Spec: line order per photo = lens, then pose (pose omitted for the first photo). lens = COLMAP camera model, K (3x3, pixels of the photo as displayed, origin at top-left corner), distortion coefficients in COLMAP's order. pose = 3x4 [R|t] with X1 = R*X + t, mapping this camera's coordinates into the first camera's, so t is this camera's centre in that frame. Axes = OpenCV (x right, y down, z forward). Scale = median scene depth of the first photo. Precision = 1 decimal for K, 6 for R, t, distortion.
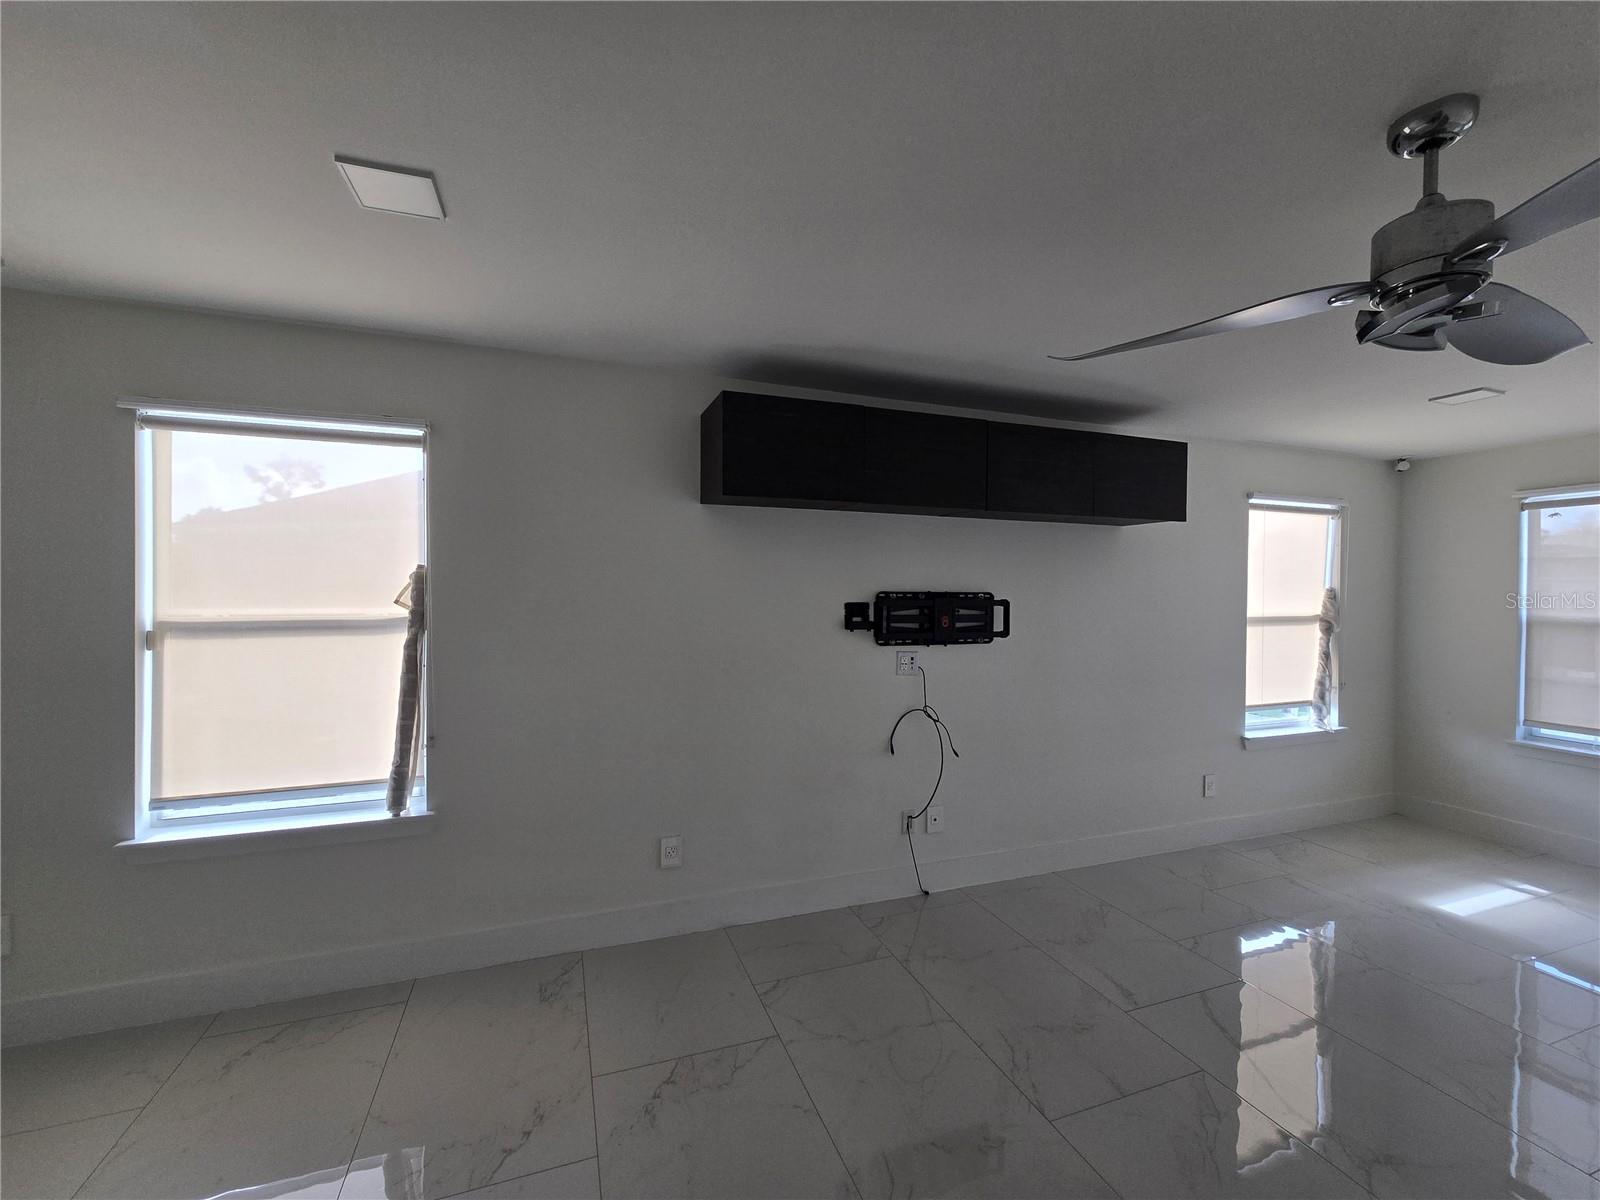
lens RADIAL K [[658.2, 0, 792.5], [0, 658.2, 596.8], [0, 0, 1]] dist [-0.004207, 0.000856]
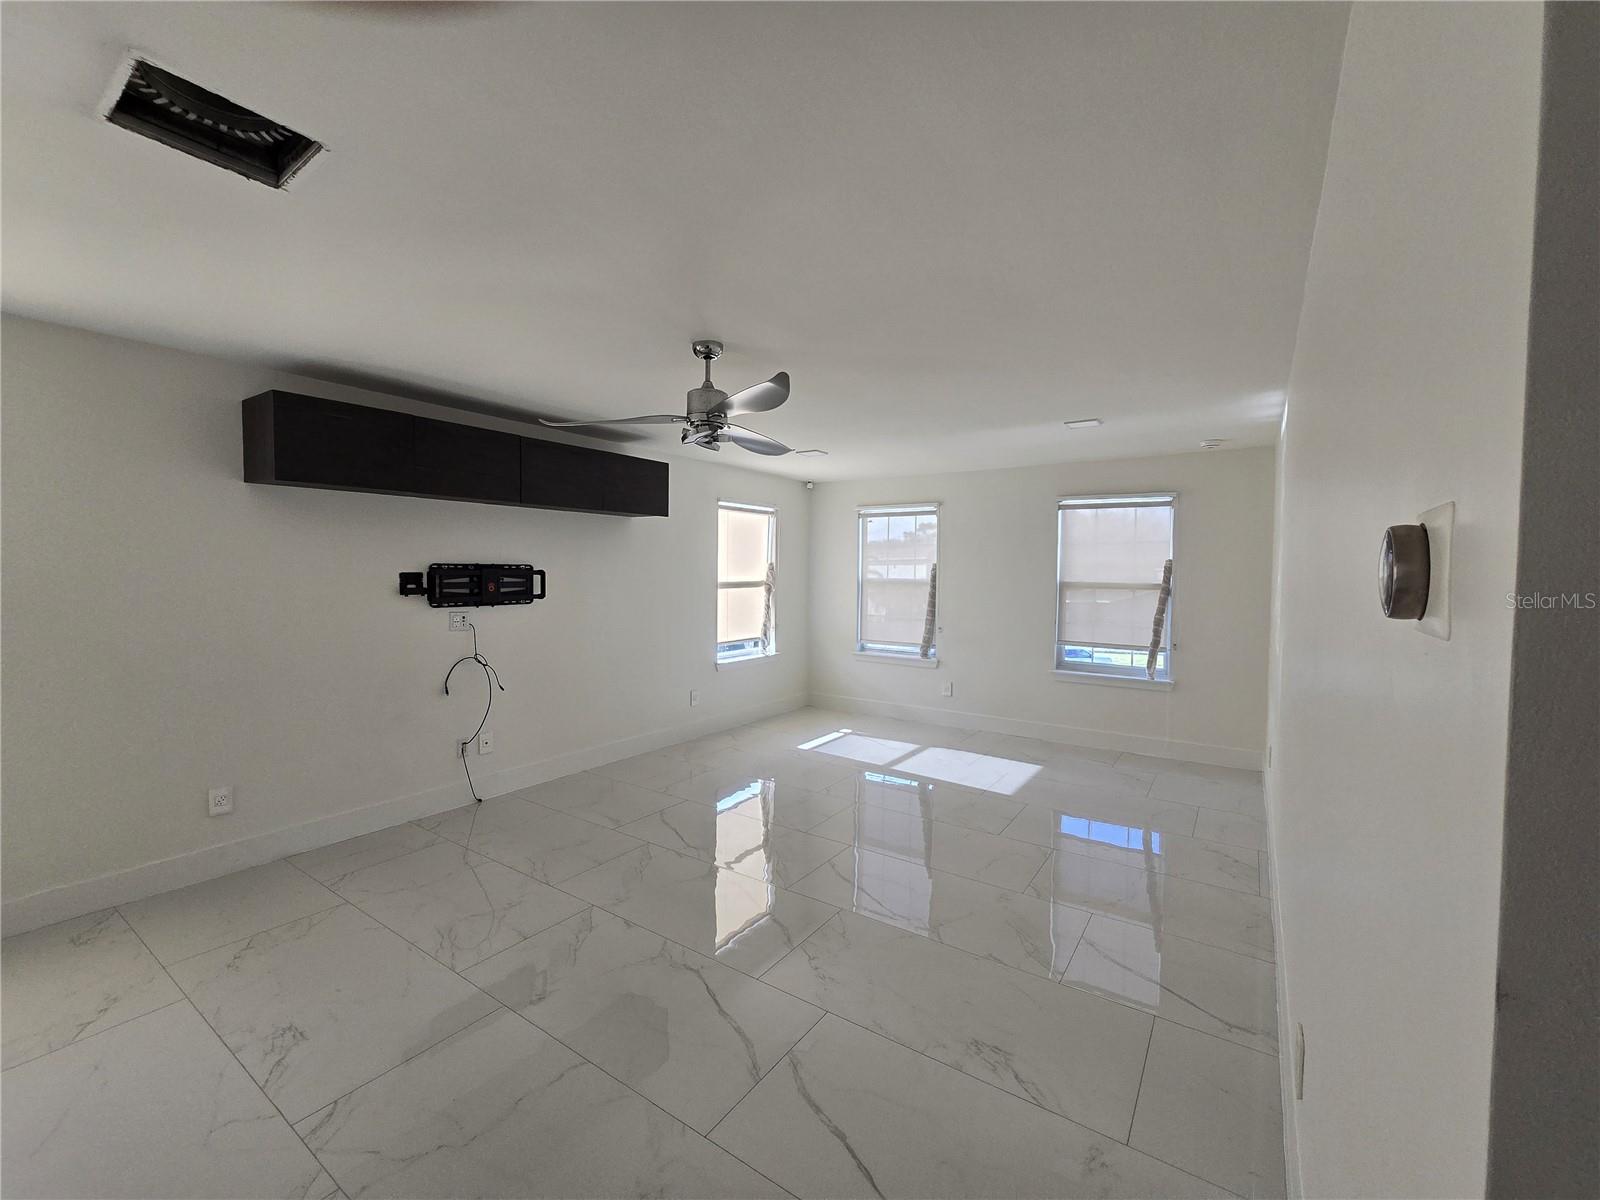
lens RADIAL K [[658.2, 0, 798.4], [0, 658.2, 593.5], [0, 0, 1]] dist [-0.004207, 0.000856]
pose [[0.812185, -0.021867, 0.582991, -0.027258], [0.002225, 0.999406, 0.034388, 0.007000], [-0.583396, -0.026632, 0.811751, -0.366852]]
